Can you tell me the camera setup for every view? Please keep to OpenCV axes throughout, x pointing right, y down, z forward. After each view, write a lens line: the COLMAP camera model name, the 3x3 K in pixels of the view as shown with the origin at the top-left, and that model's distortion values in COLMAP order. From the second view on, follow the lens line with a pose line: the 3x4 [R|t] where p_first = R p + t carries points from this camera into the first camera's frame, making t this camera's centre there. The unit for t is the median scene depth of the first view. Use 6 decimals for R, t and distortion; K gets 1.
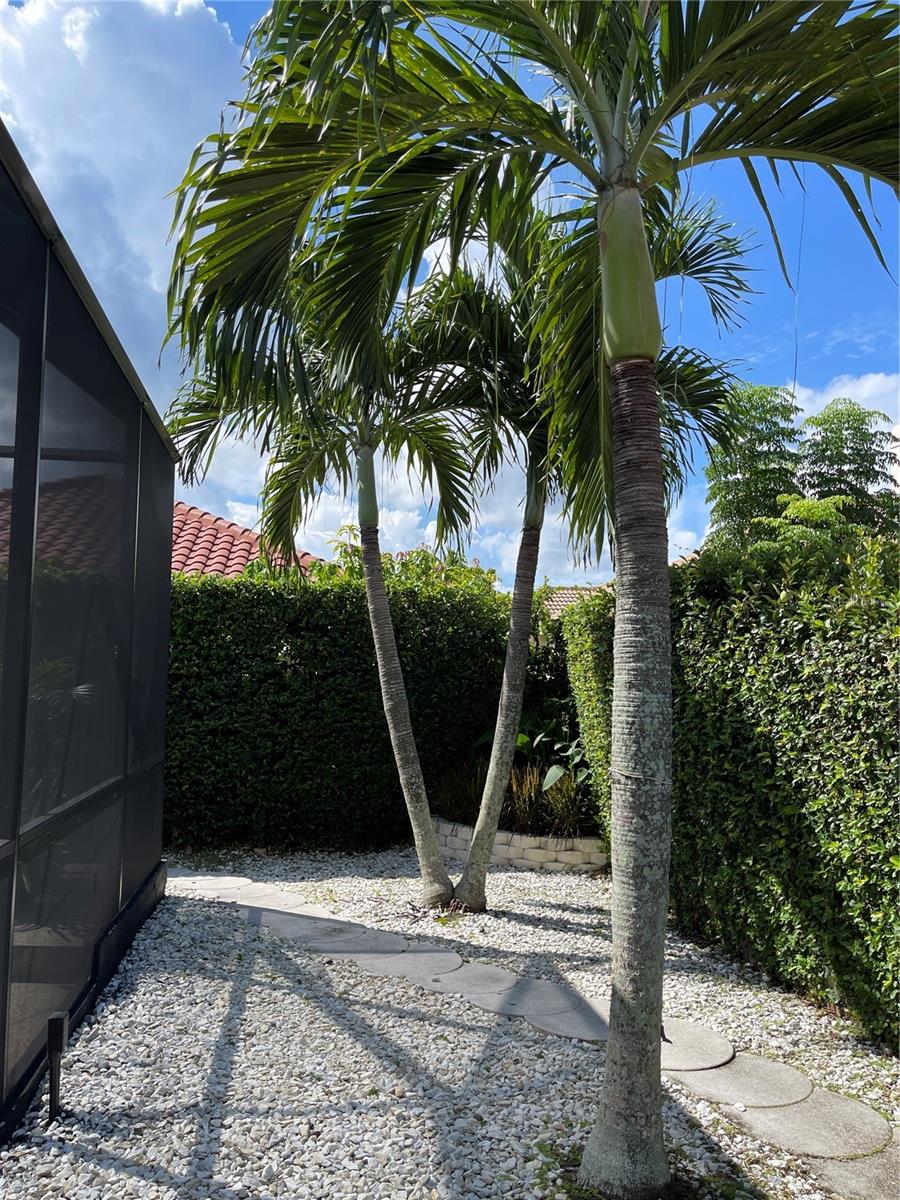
lens RADIAL K [[901.9, 0, 450.0], [0, 901.9, 600.0], [0, 0, 1]] dist [0.072407, -0.097599]
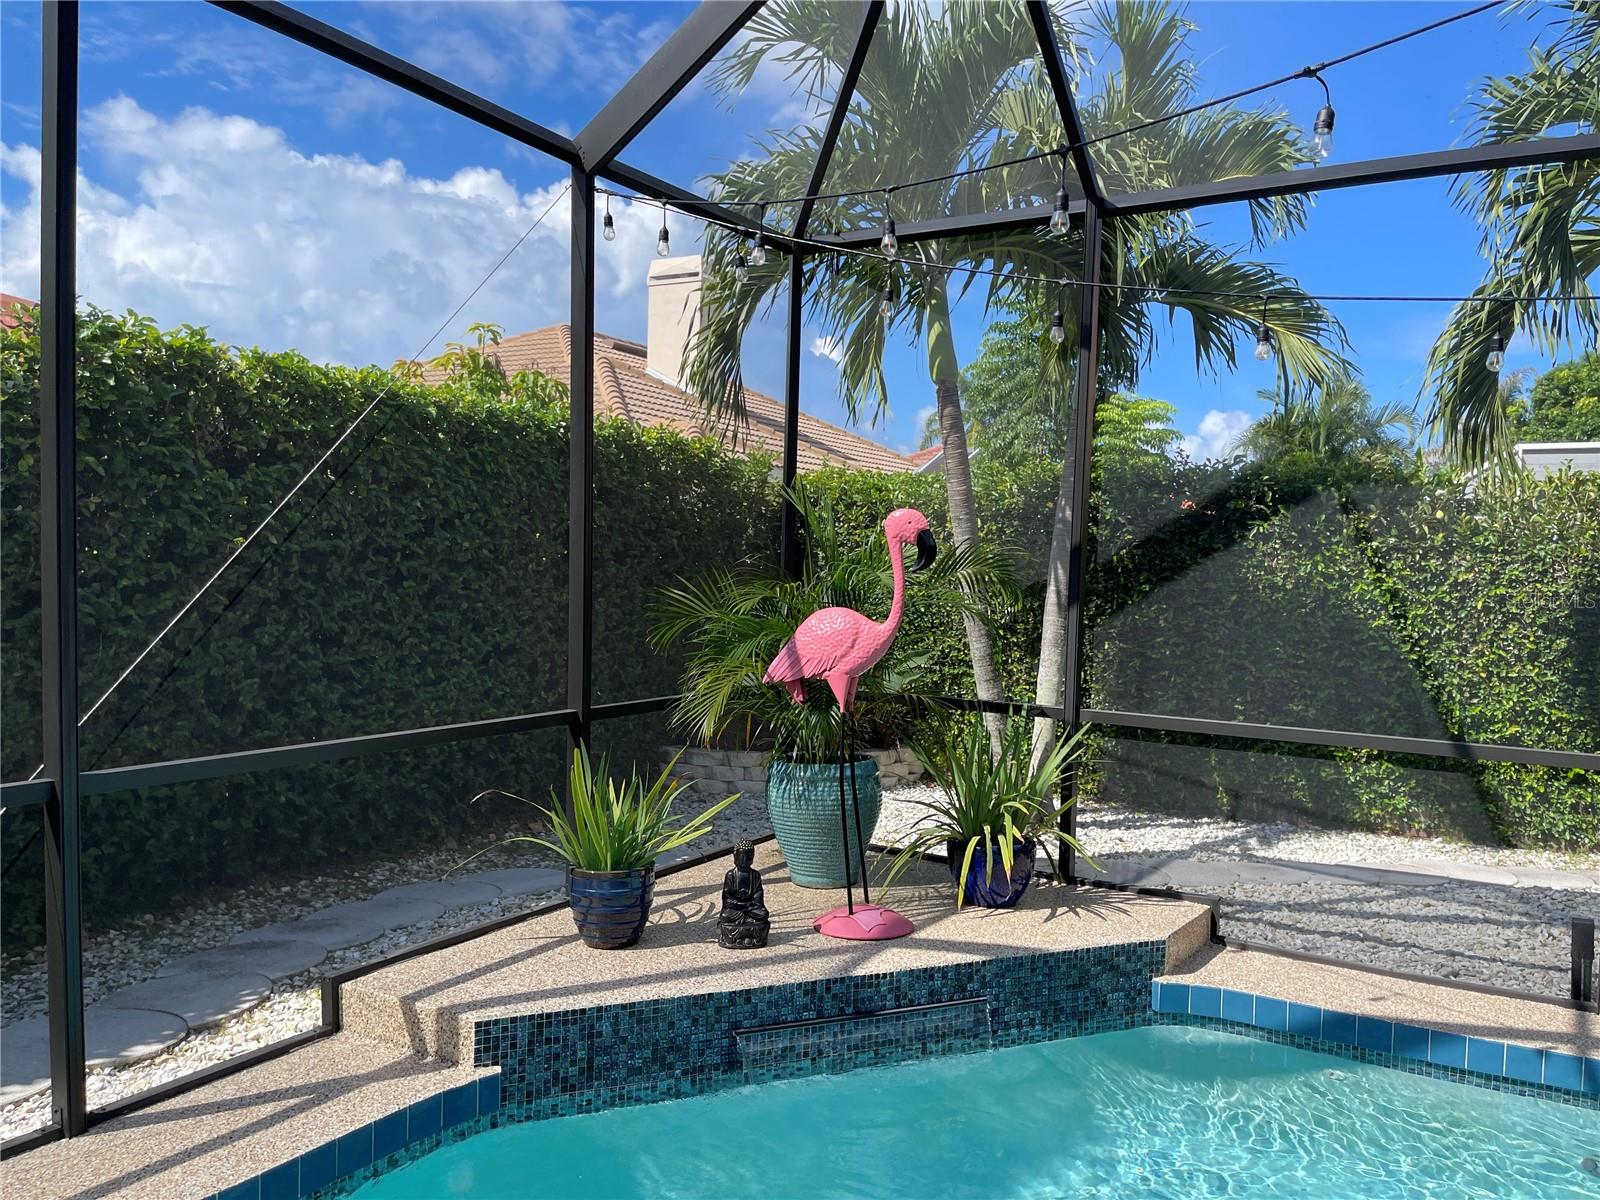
lens RADIAL K [[1202.5, 0, 812.9], [0, 1202.5, 613.0], [0, 0, 1]] dist [0.072407, -0.097599]
pose [[0.632094, -0.027955, 0.774387, -0.765831], [-0.083942, 0.990998, 0.104293, 0.013780], [-0.770331, -0.130927, 0.624058, 0.321304]]
